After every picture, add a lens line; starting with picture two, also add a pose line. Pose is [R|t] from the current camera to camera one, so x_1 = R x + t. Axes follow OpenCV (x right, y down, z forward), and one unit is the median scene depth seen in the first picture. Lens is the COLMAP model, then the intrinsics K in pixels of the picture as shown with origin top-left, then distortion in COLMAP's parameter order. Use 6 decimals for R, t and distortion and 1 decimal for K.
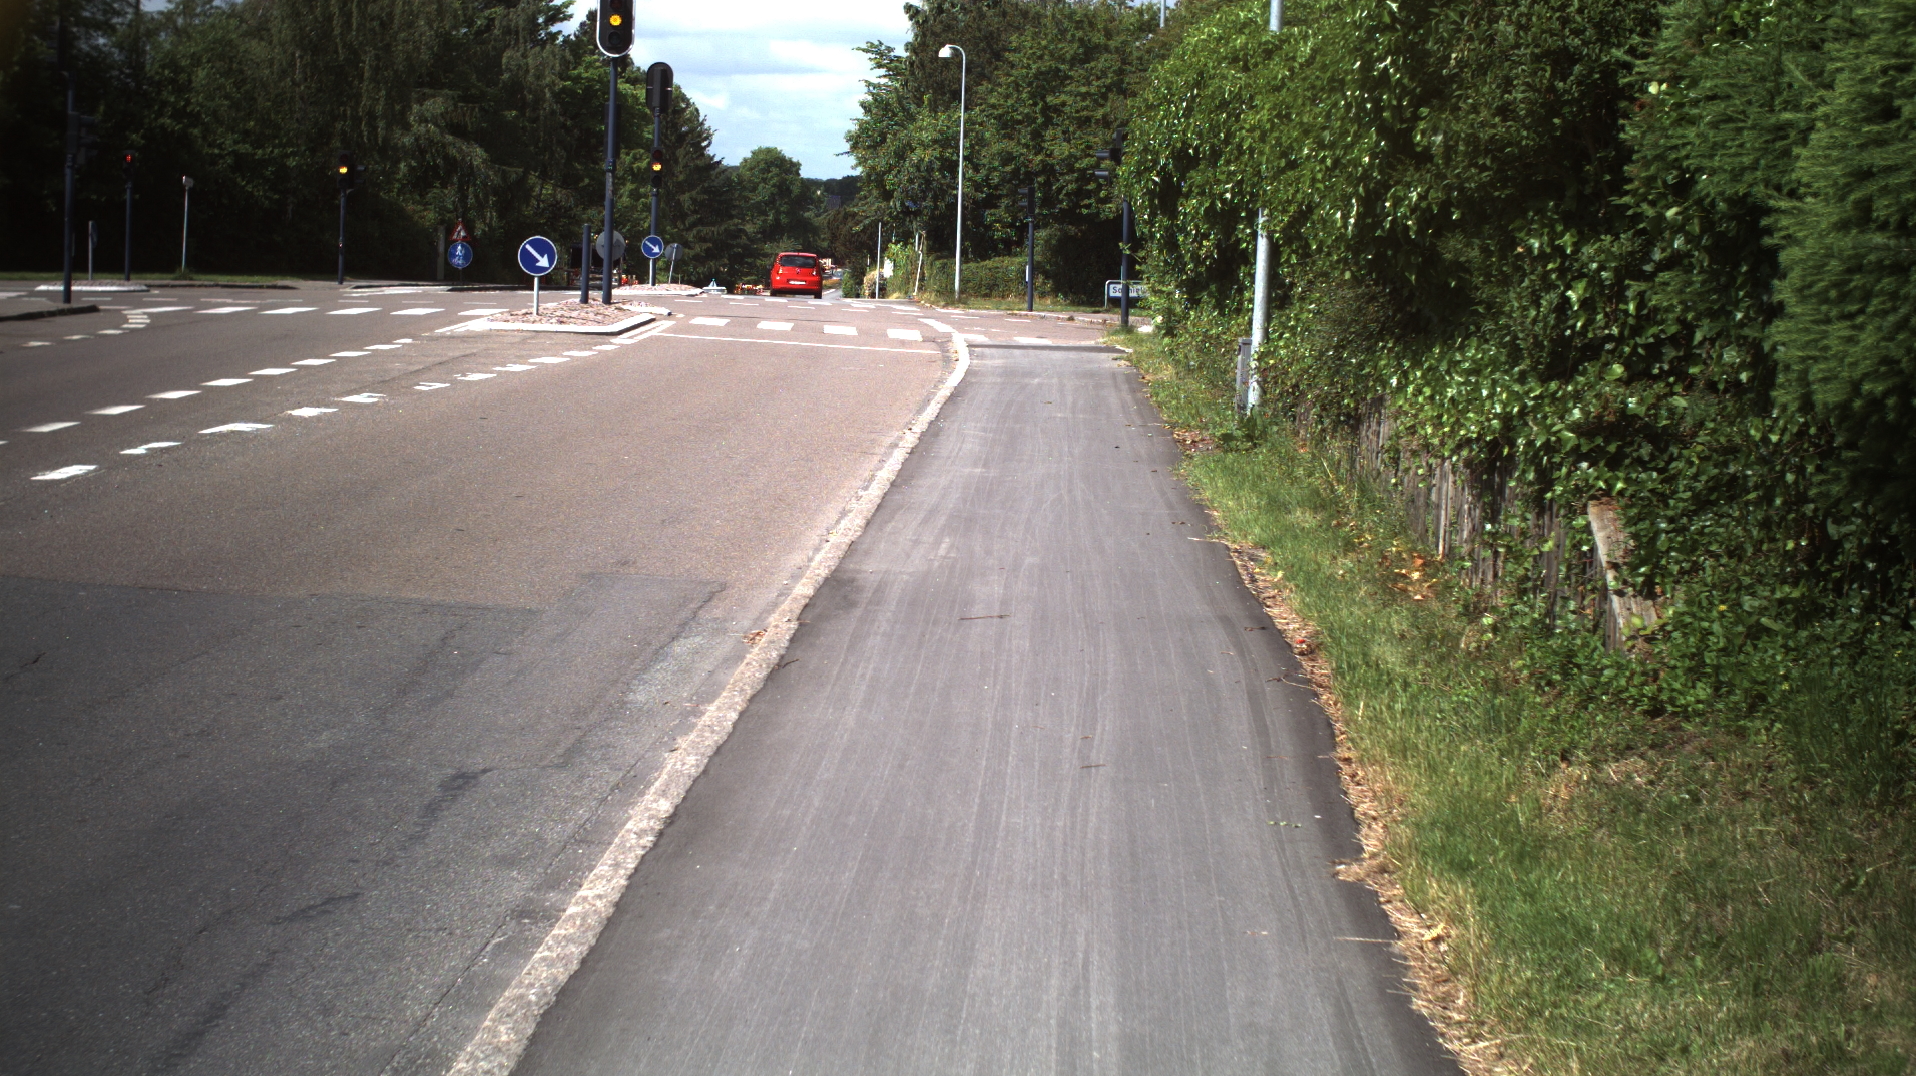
lens RADIAL K [[3541.1, 0, 965.1], [0, 3541.1, 547.0], [0, 0, 1]] dist [-0.281779, 0.000000]
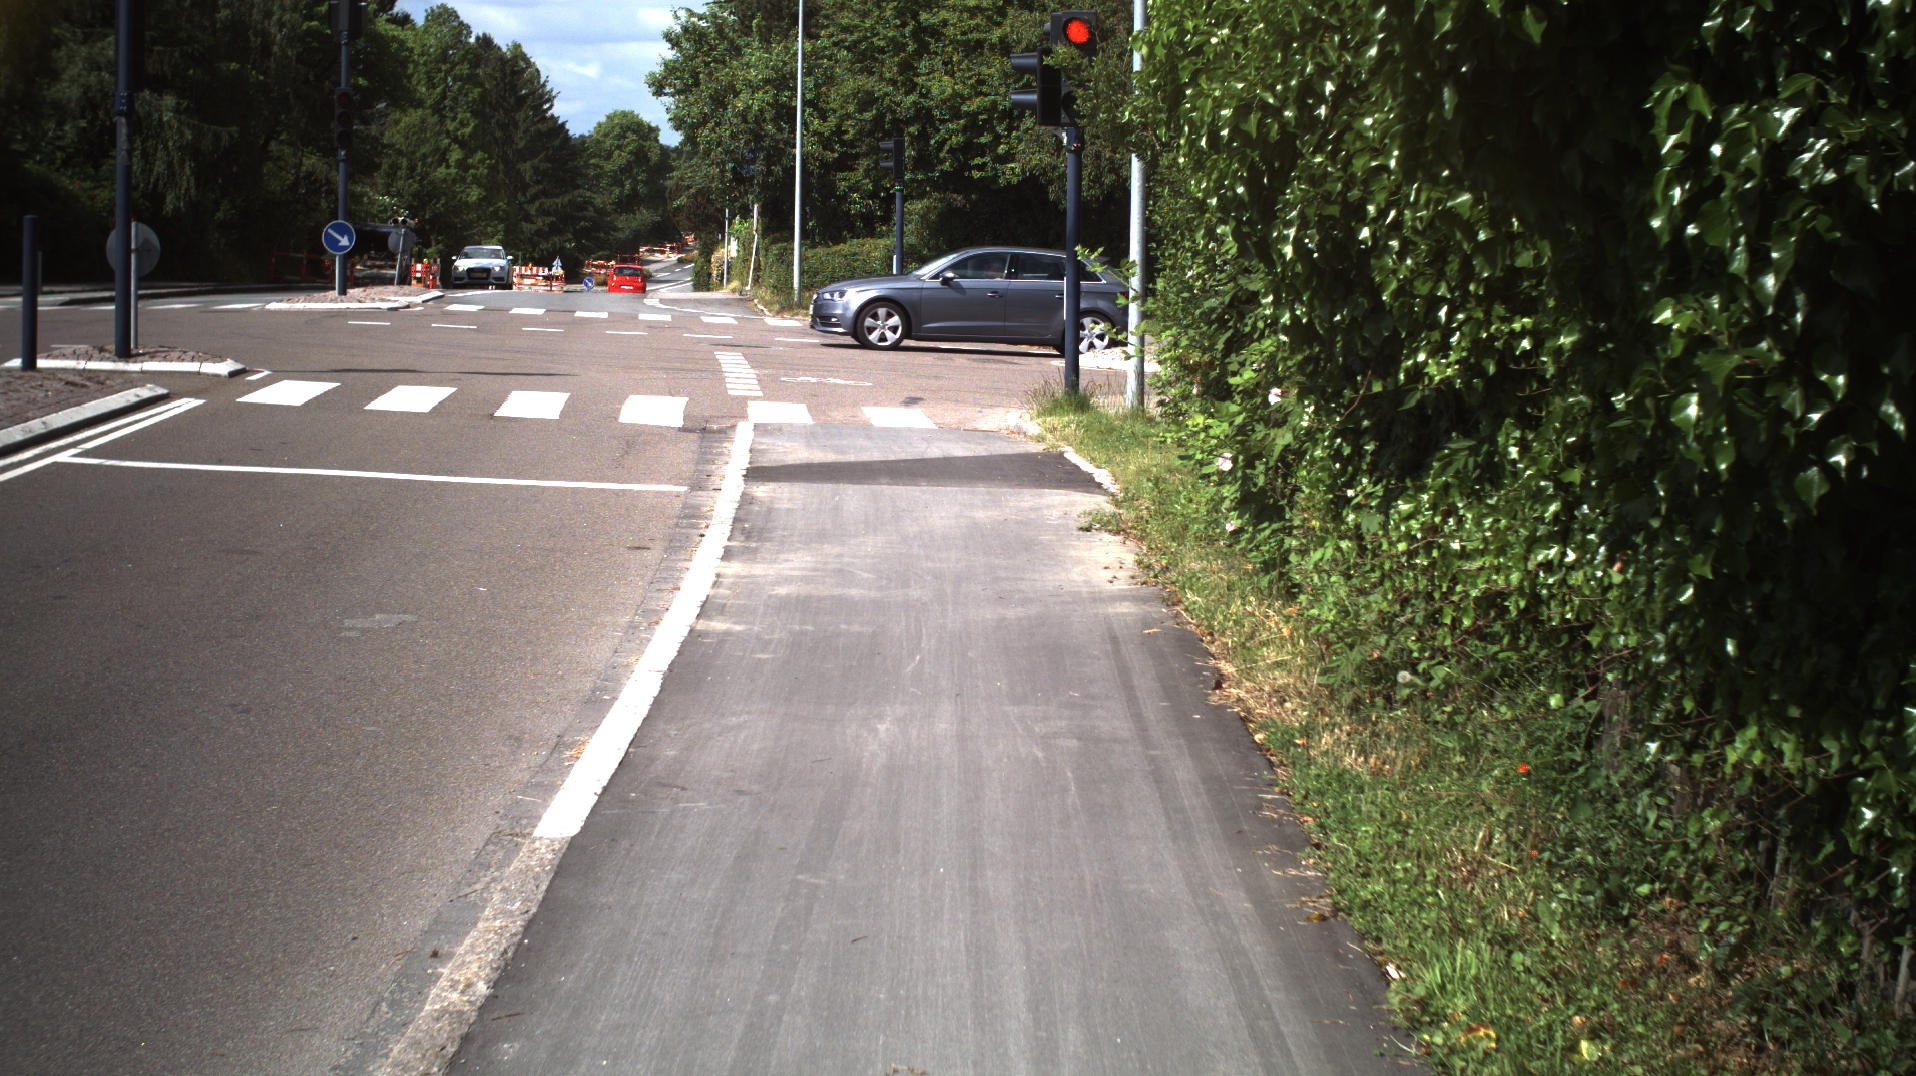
lens RADIAL K [[3547.6, 0, 955.2], [0, 3547.6, 529.5], [0, 0, 1]] dist [-0.268516, 0.000000]
pose [[0.999418, -0.016224, 0.030023, 0.015286], [0.016082, 0.999858, 0.004974, -0.057791], [-0.030099, -0.004488, 0.999537, 0.611722]]
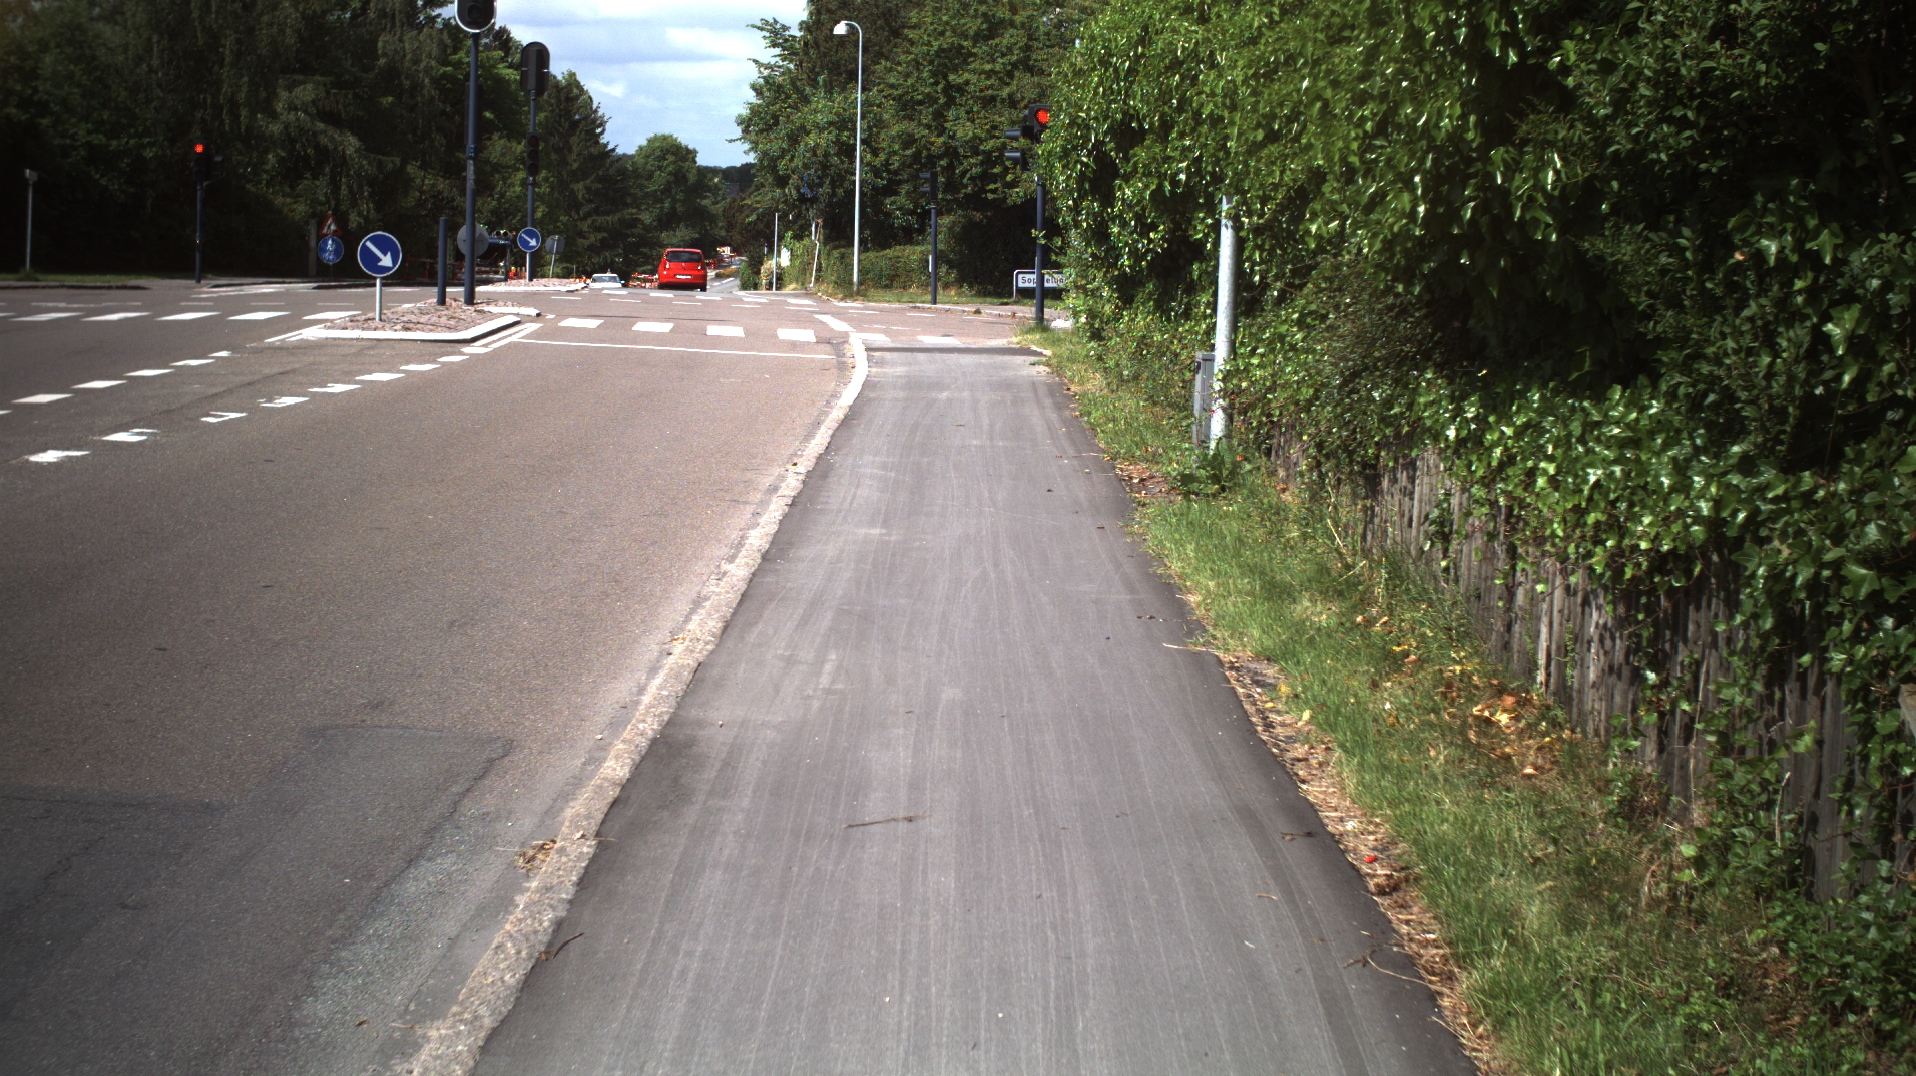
lens RADIAL K [[3544.7, 0, 955.3], [0, 3544.7, 530.6], [0, 0, 1]] dist [-0.275069, 0.000000]
pose [[0.999636, -0.011692, 0.024320, 0.001147], [0.011708, 0.999931, -0.000511, -0.011828], [-0.024313, 0.000795, 0.999704, 0.121189]]
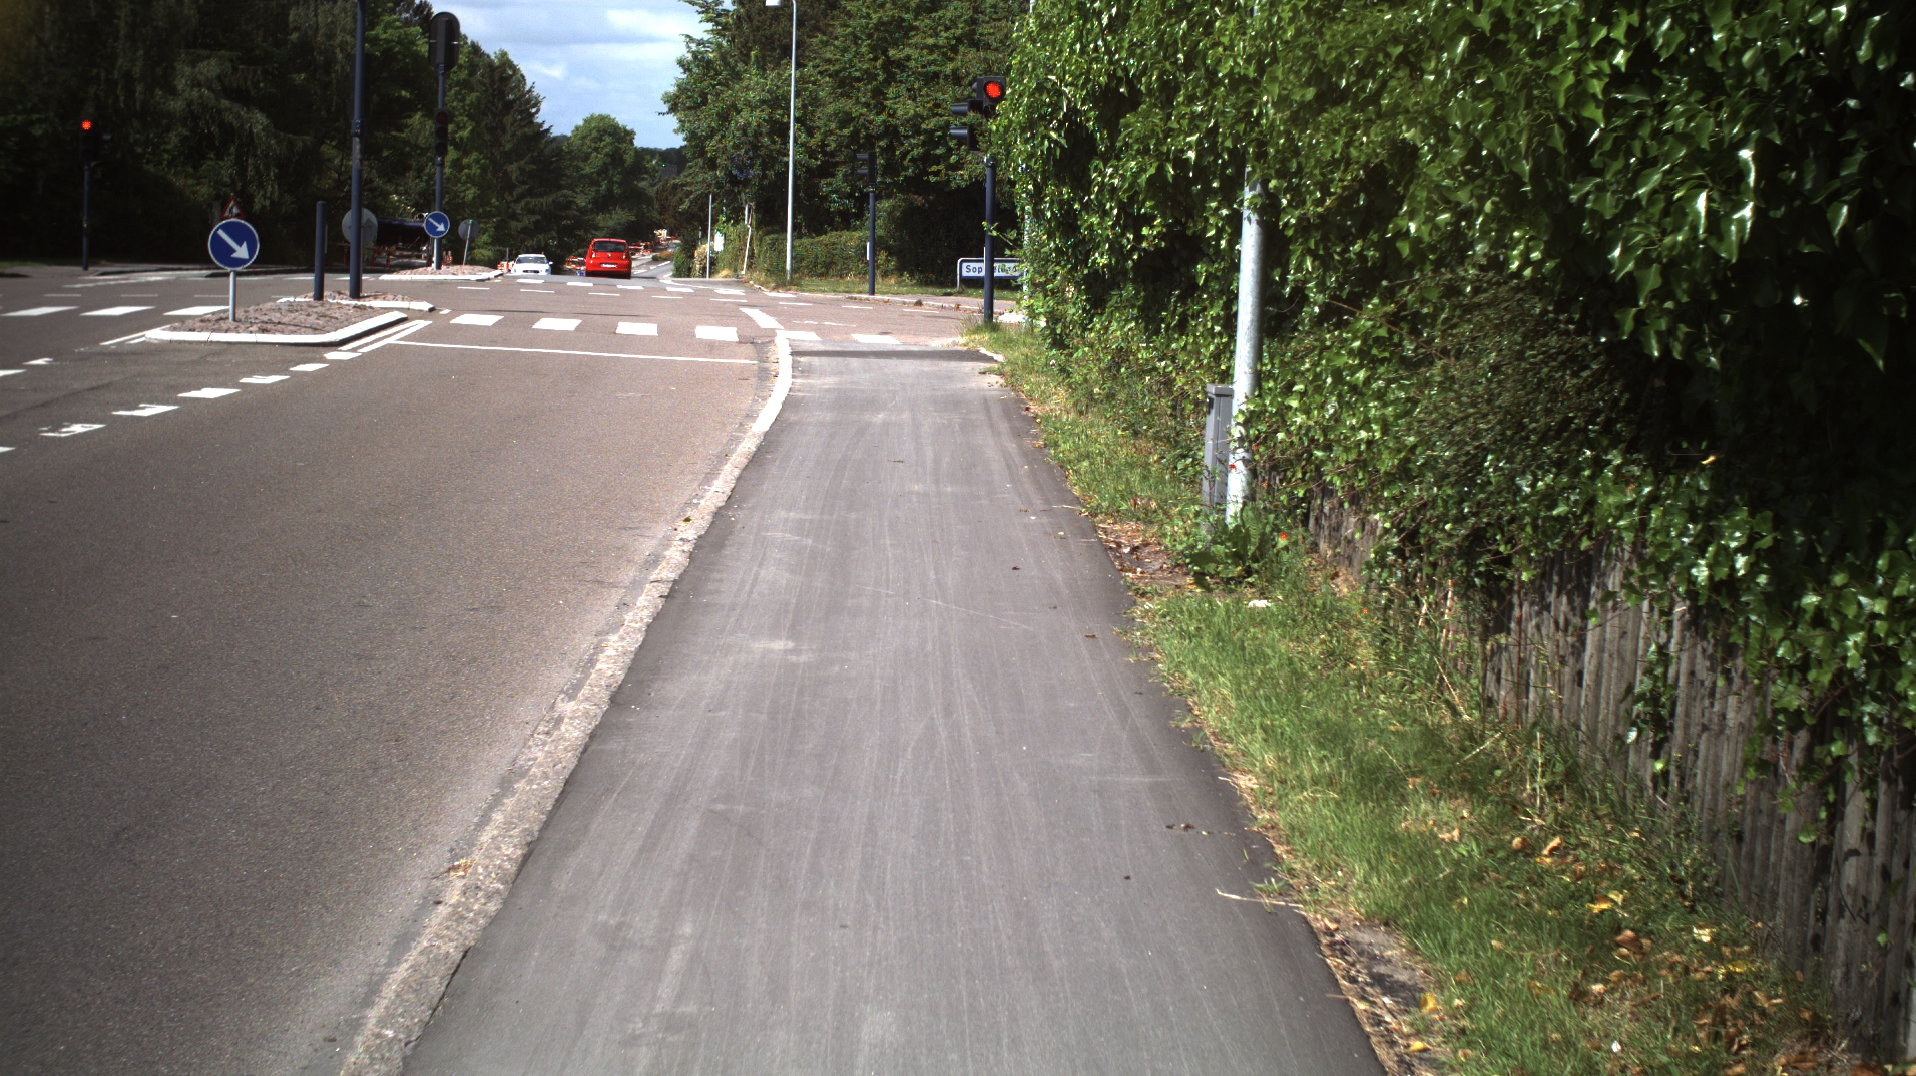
lens RADIAL K [[3547.6, 0, 948.7], [0, 3547.6, 538.4], [0, 0, 1]] dist [-0.268516, 0.000000]
pose [[0.999182, -0.009704, 0.039267, 0.004724], [0.009449, 0.999933, 0.006661, -0.023486], [-0.039329, -0.006284, 0.999207, 0.243215]]
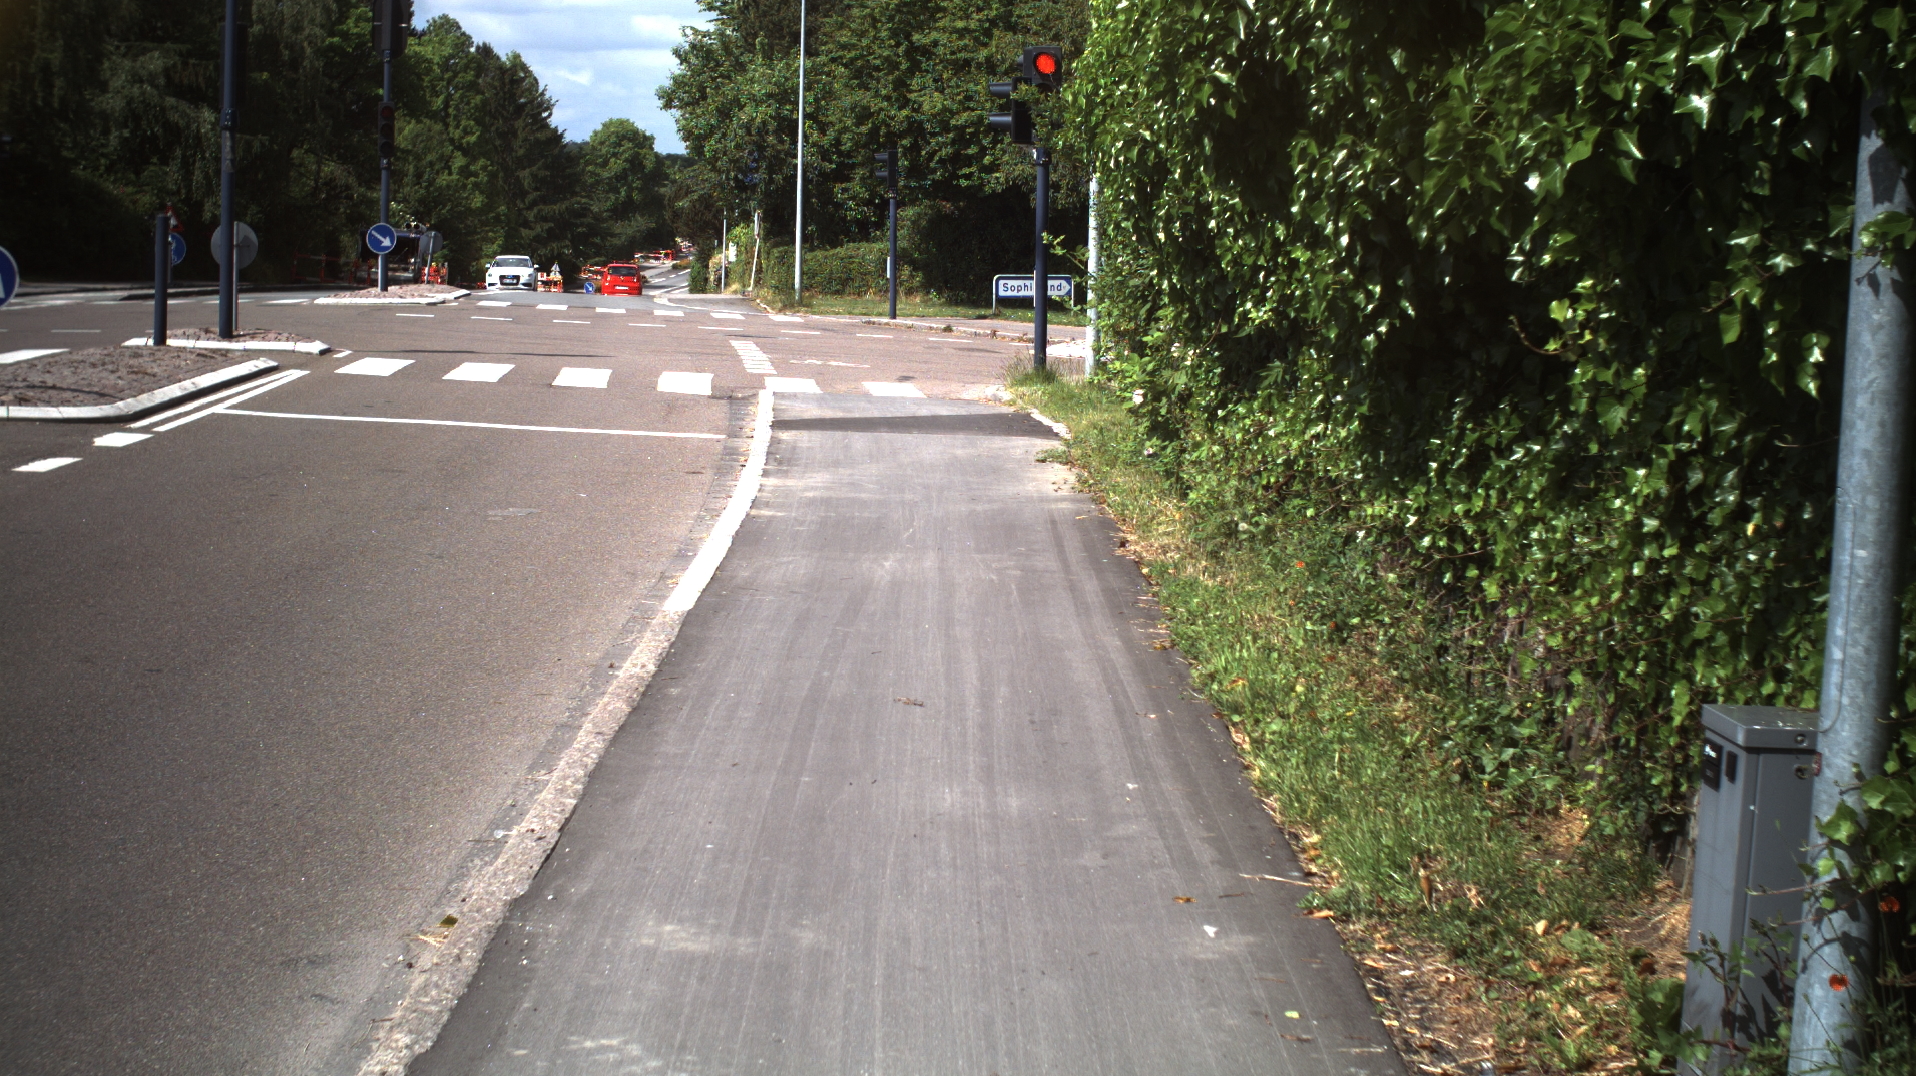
lens RADIAL K [[3547.6, 0, 957.9], [0, 3547.6, 552.2], [0, 0, 1]] dist [-0.268516, 0.000000]
pose [[0.999356, -0.012541, 0.033613, 0.012243], [0.012245, 0.999885, 0.008982, -0.046202], [-0.033722, -0.008565, 0.999395, 0.488899]]
